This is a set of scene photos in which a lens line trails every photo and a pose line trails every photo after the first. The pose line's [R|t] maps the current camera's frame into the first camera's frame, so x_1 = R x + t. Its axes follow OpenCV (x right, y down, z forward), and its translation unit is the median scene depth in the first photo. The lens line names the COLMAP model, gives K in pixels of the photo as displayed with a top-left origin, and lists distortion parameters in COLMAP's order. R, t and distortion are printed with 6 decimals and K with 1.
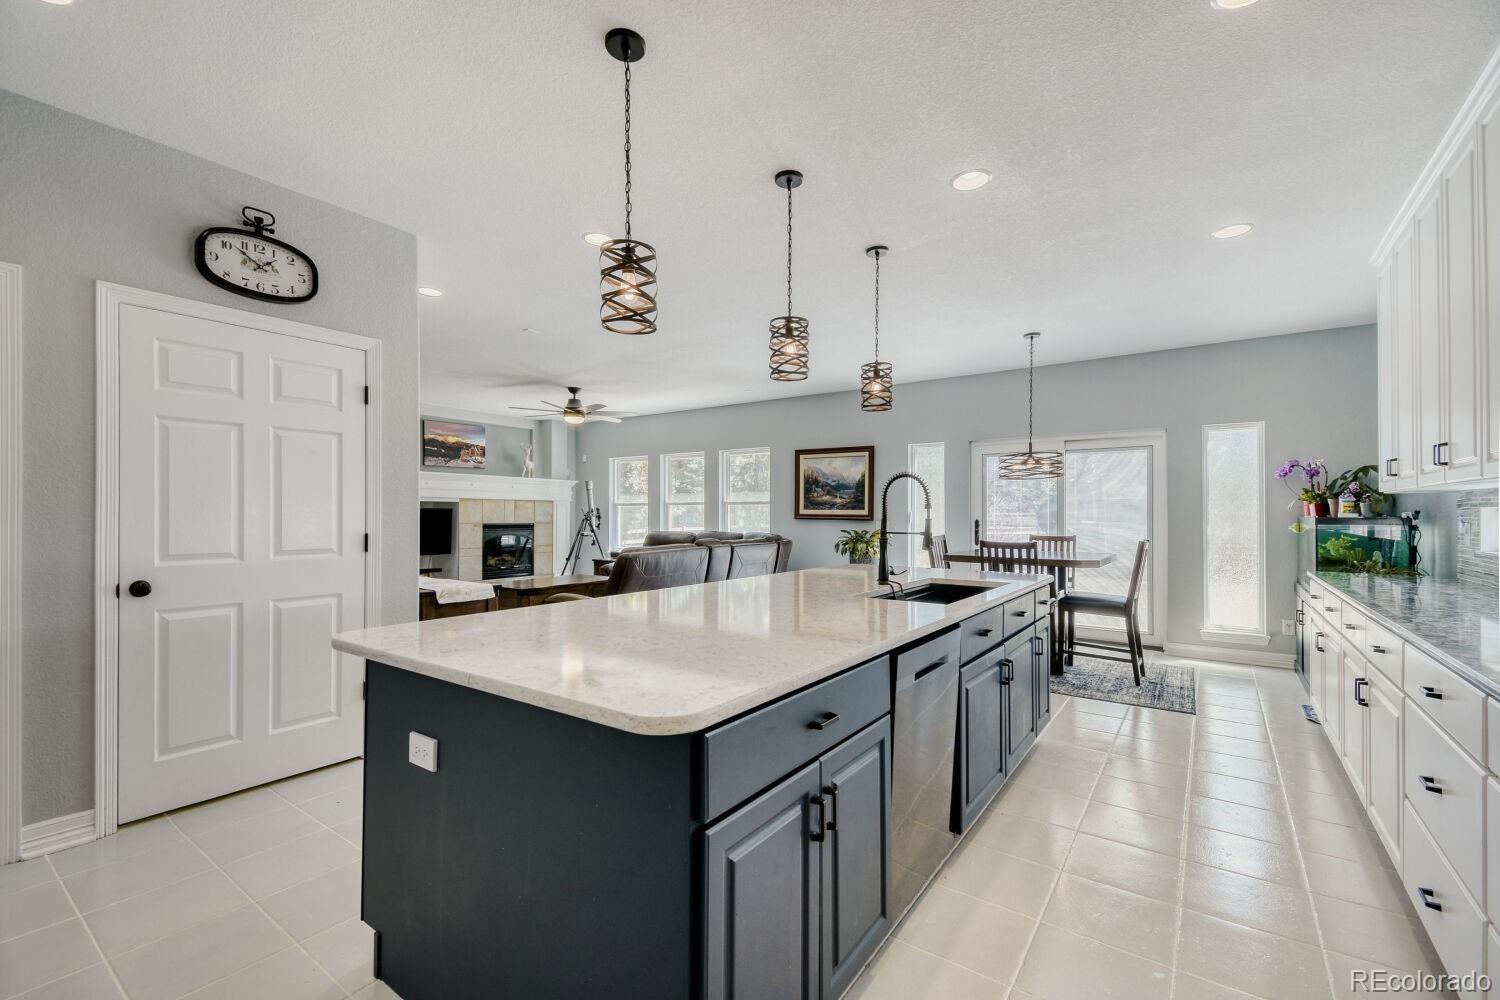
lens RADIAL K [[654.2, 0, 761.5], [0, 654.2, 510.4], [0, 0, 1]] dist [0.007659, -0.008071]
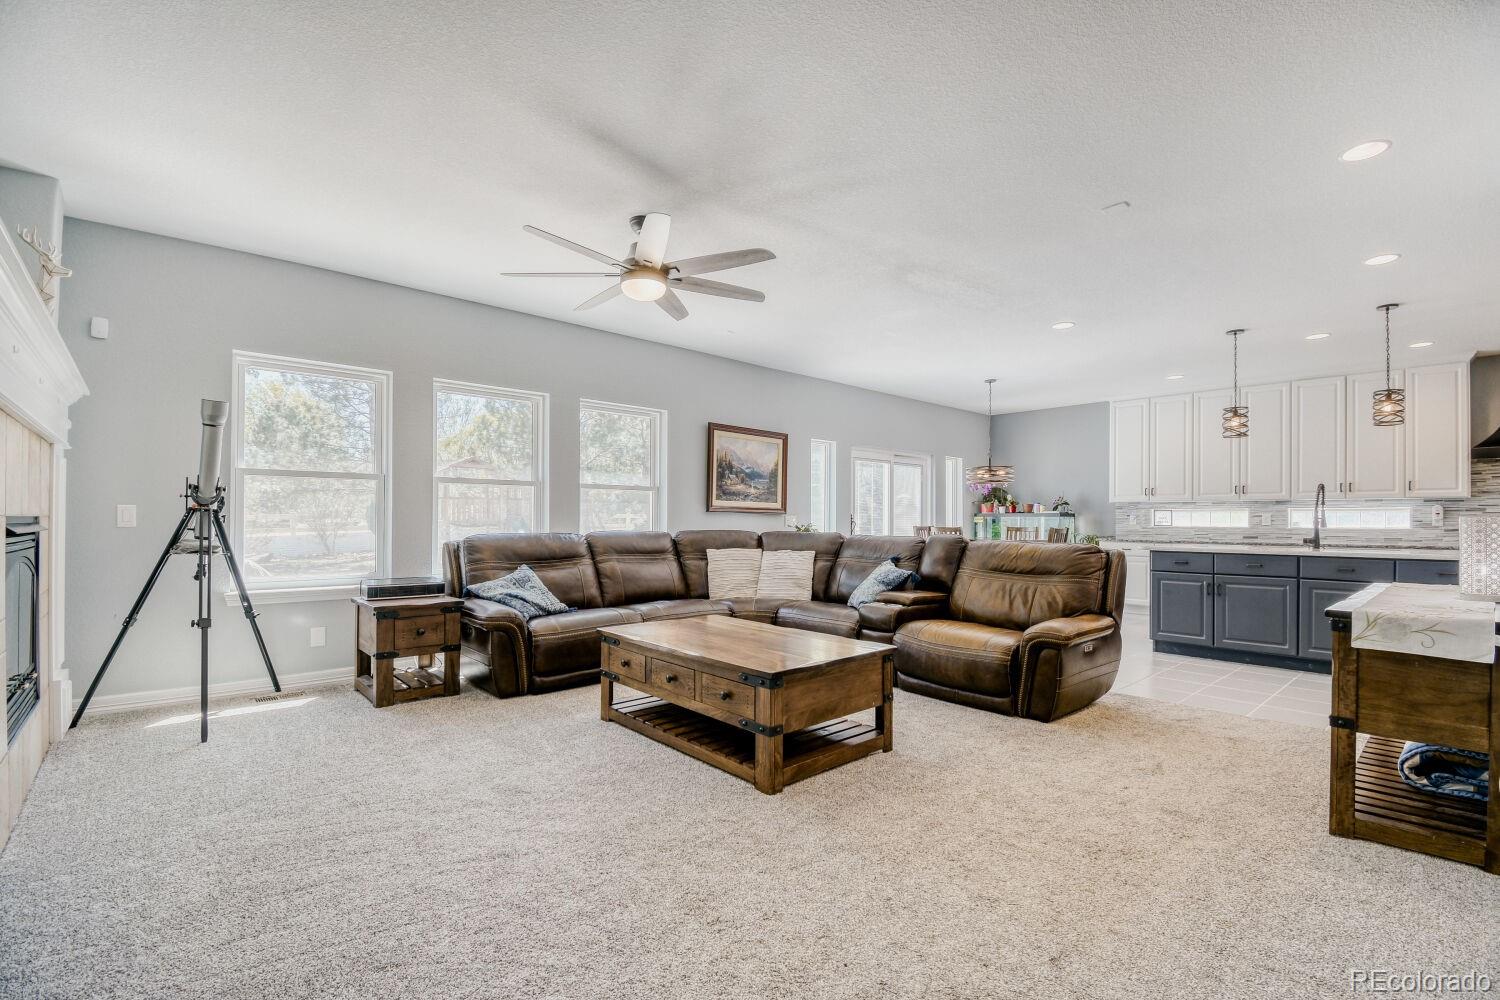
lens RADIAL K [[654.2, 0, 735.9], [0, 654.2, 522.1], [0, 0, 1]] dist [0.007659, -0.008071]
pose [[0.245011, 0.000897, 0.969520, -0.707389], [-0.011309, 0.999934, 0.001933, 0.024111], [-0.969454, -0.011438, 0.245005, 0.791203]]
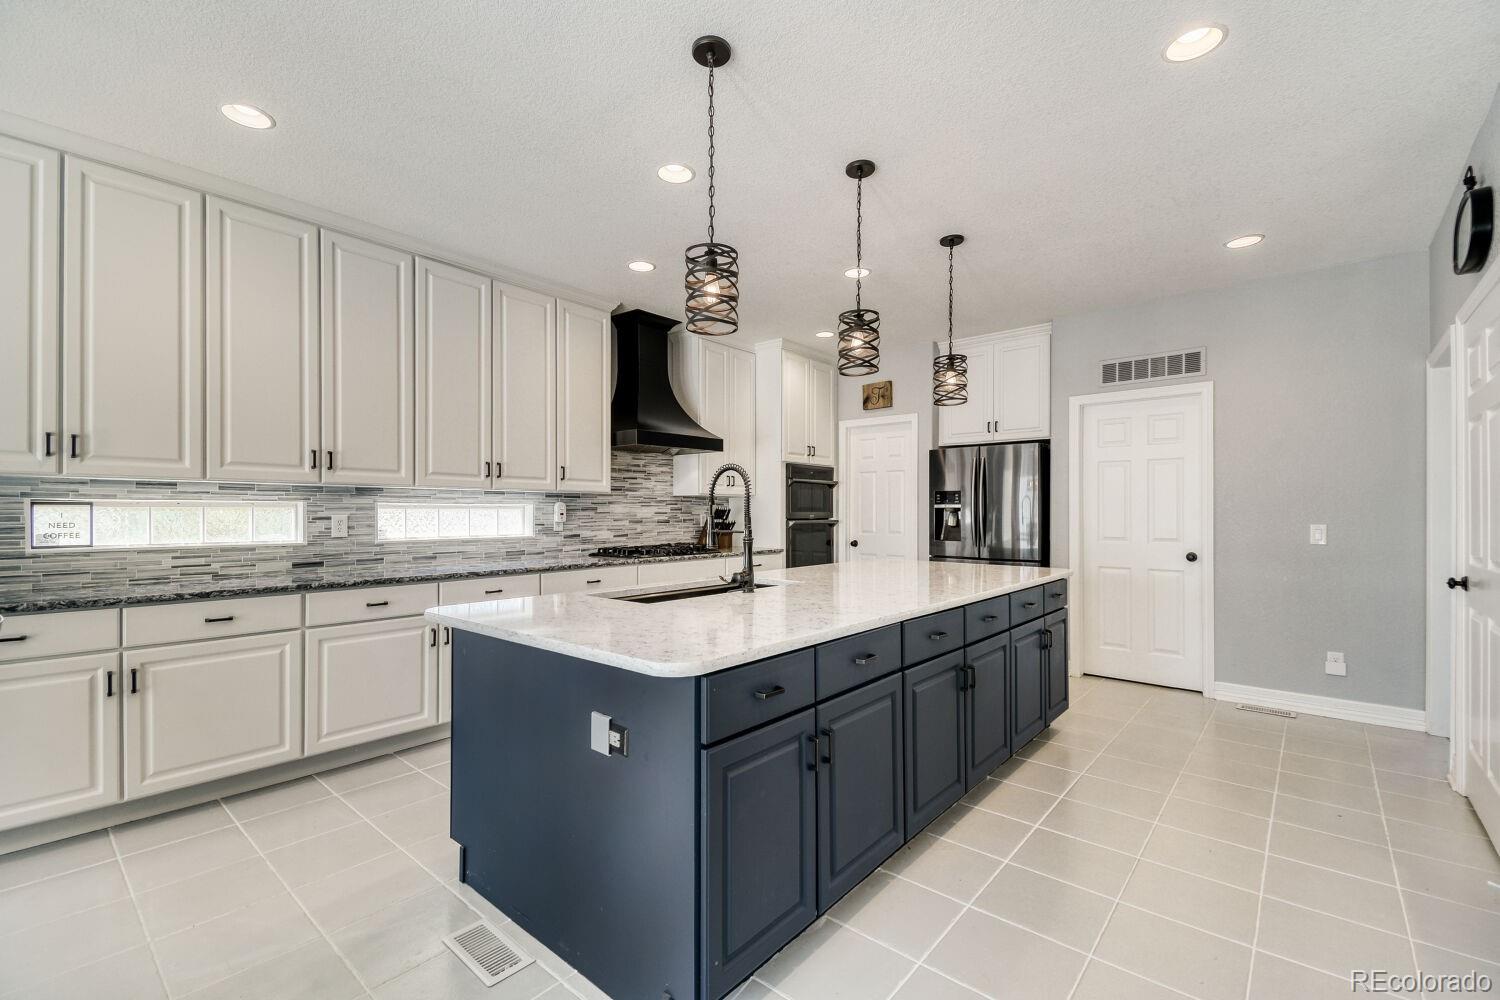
lens RADIAL K [[654.2, 0, 757.3], [0, 654.2, 507.8], [0, 0, 1]] dist [0.007659, -0.008071]
pose [[-0.997440, -0.002035, 0.071475, 0.043166], [-0.002716, 0.999952, -0.009426, 0.005529], [-0.071453, -0.009596, -0.997398, 0.719610]]
